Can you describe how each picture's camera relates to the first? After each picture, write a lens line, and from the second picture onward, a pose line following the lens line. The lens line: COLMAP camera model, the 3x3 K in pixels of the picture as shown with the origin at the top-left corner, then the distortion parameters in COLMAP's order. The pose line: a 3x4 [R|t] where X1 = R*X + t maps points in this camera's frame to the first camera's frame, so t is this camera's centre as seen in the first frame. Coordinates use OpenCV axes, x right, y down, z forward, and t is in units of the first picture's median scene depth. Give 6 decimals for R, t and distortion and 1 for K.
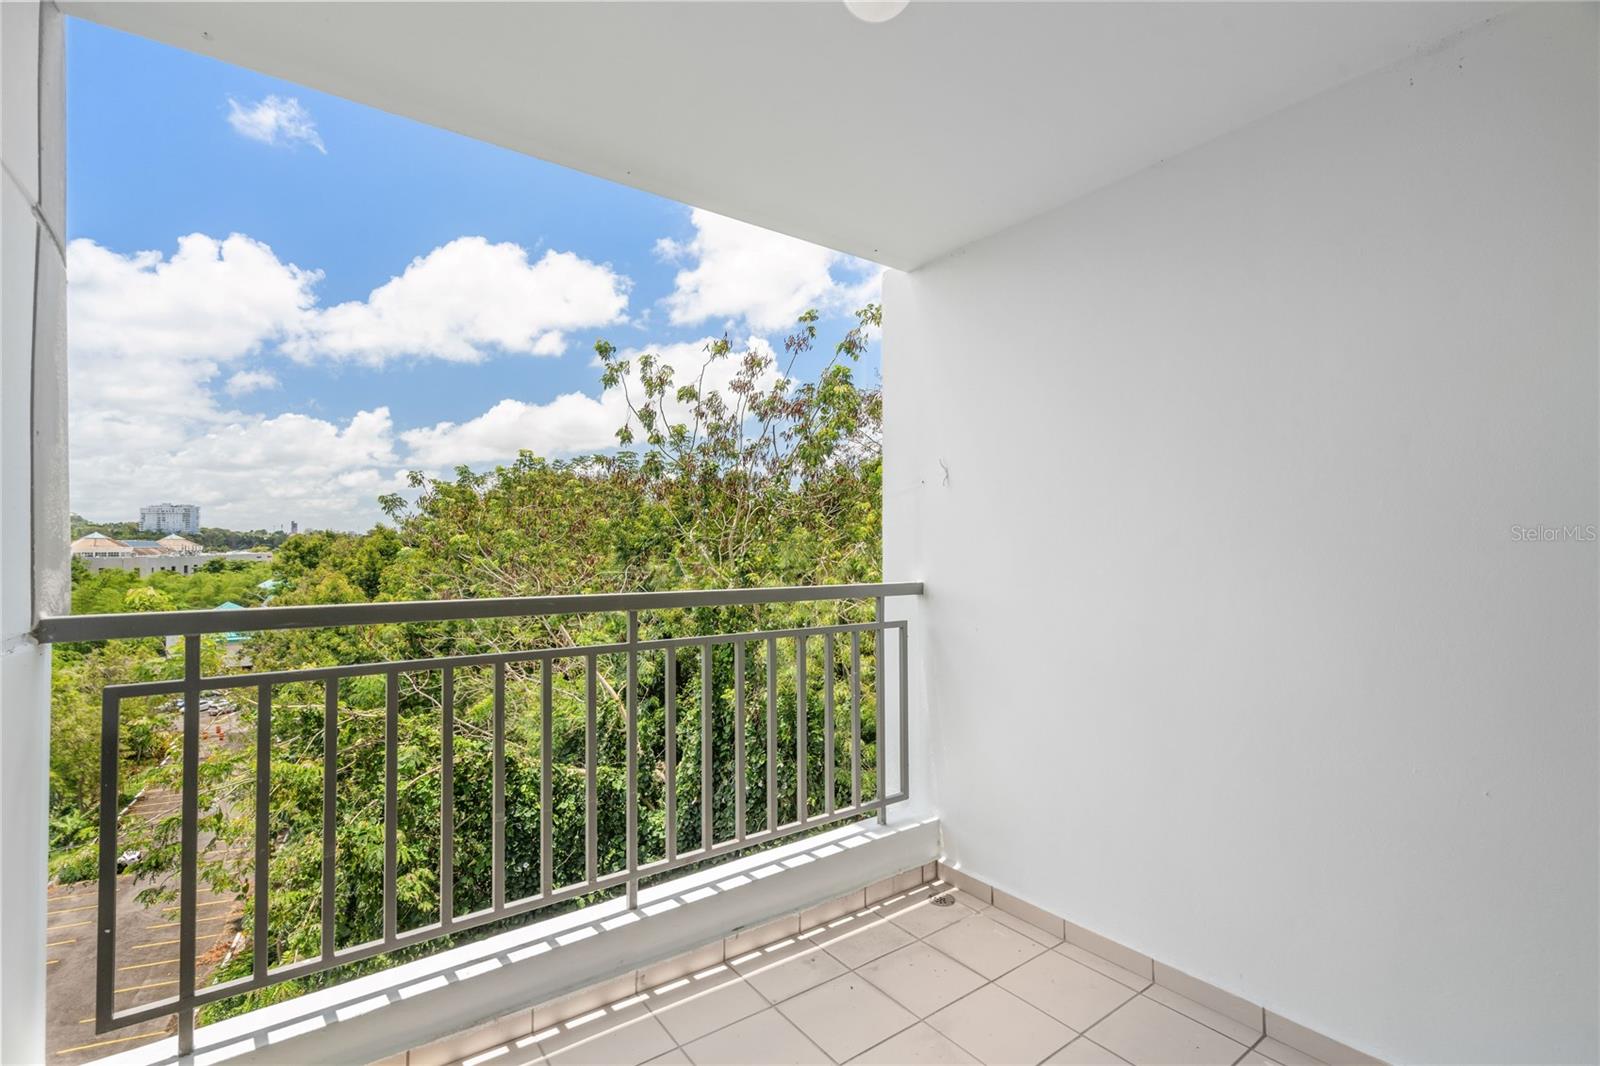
lens RADIAL K [[717.6, 0, 798.7], [0, 717.6, 536.6], [0, 0, 1]] dist [0.002610, 0.000367]
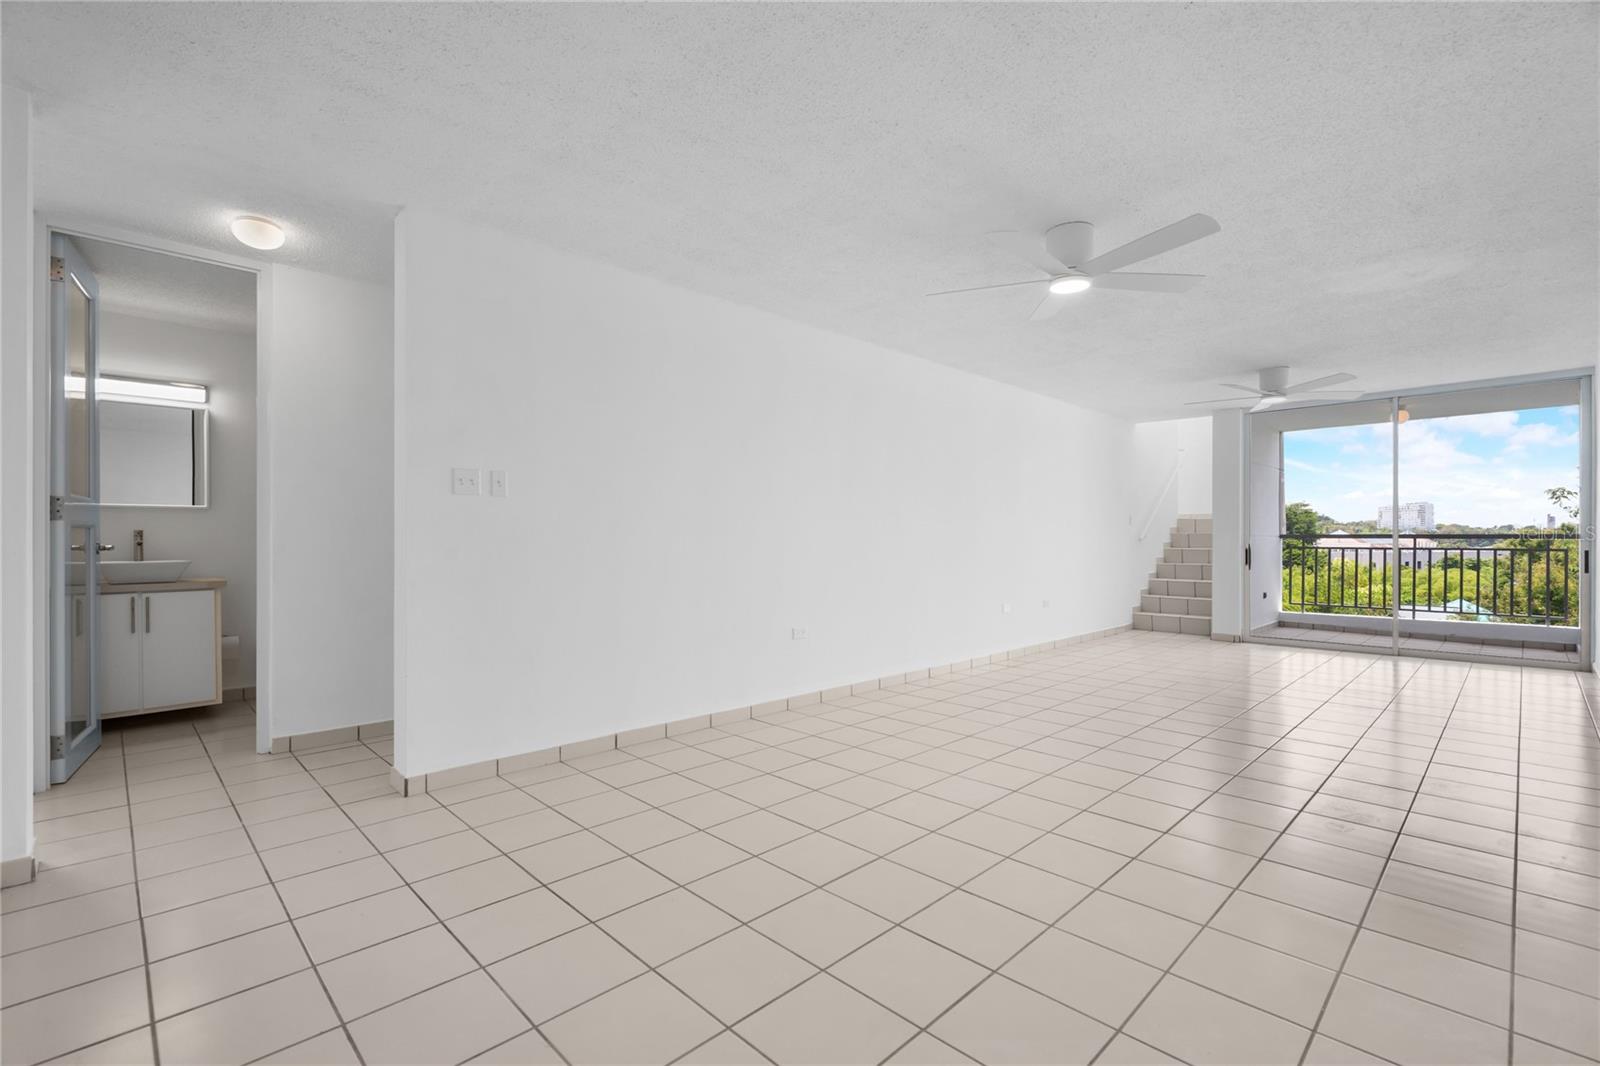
lens RADIAL K [[717.6, 0, 797.6], [0, 717.6, 538.1], [0, 0, 1]] dist [0.002610, 0.000367]
pose [[0.149844, -0.004703, -0.988699, 0.624935], [0.010672, 0.999938, -0.003139, 0.029833], [0.988652, -0.010081, 0.149884, -0.718459]]
